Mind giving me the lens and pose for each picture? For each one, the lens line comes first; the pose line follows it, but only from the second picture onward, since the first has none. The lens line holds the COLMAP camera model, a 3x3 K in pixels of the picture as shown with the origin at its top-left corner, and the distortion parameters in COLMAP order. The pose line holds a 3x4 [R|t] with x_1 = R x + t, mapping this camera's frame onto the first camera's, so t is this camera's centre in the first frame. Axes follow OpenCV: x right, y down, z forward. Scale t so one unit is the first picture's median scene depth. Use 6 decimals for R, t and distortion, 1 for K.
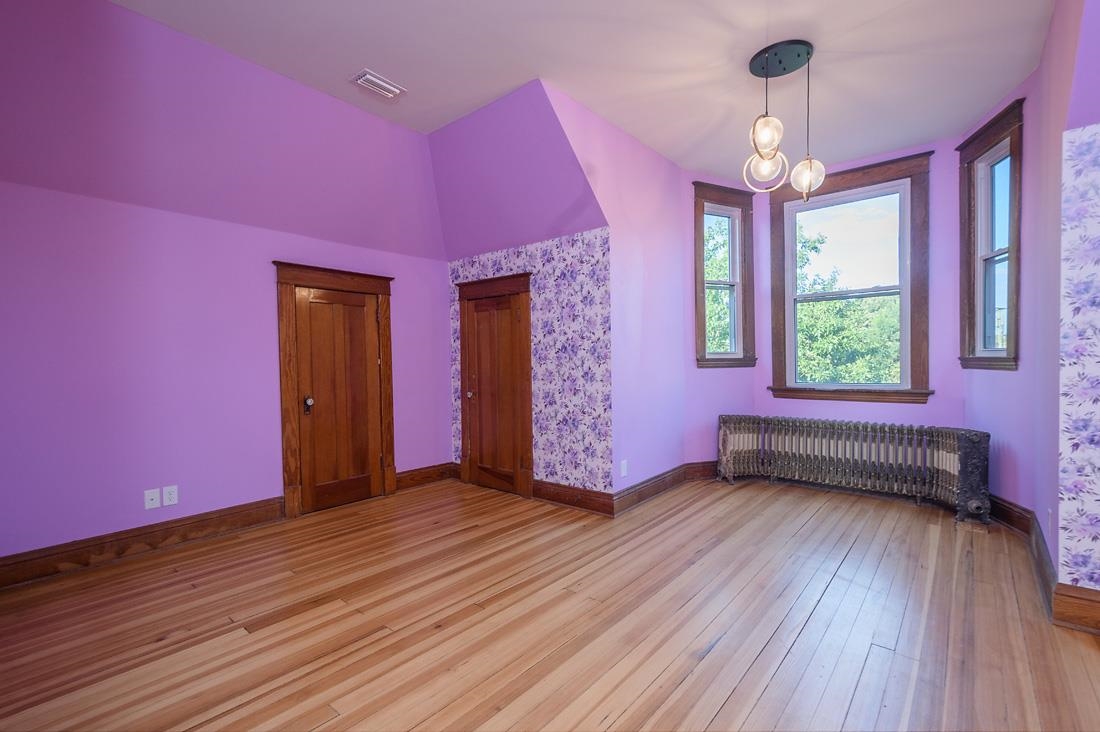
lens RADIAL K [[486.2, 0, 578.2], [0, 486.2, 368.0], [0, 0, 1]] dist [0.015342, -0.001200]
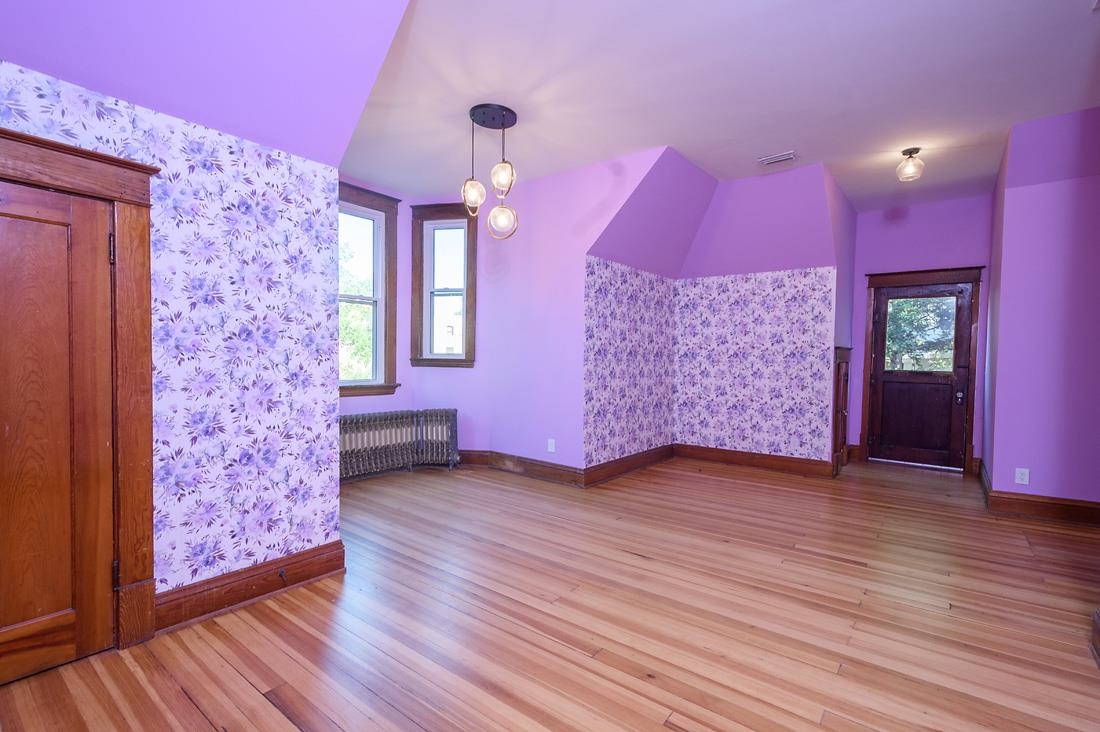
lens RADIAL K [[486.2, 0, 549.3], [0, 486.2, 367.6], [0, 0, 1]] dist [0.015342, -0.001200]
pose [[0.012333, -0.003391, 0.999918, -0.606375], [0.000148, 0.999994, 0.003389, -0.001092], [-0.999924, 0.000107, 0.012333, 0.626809]]
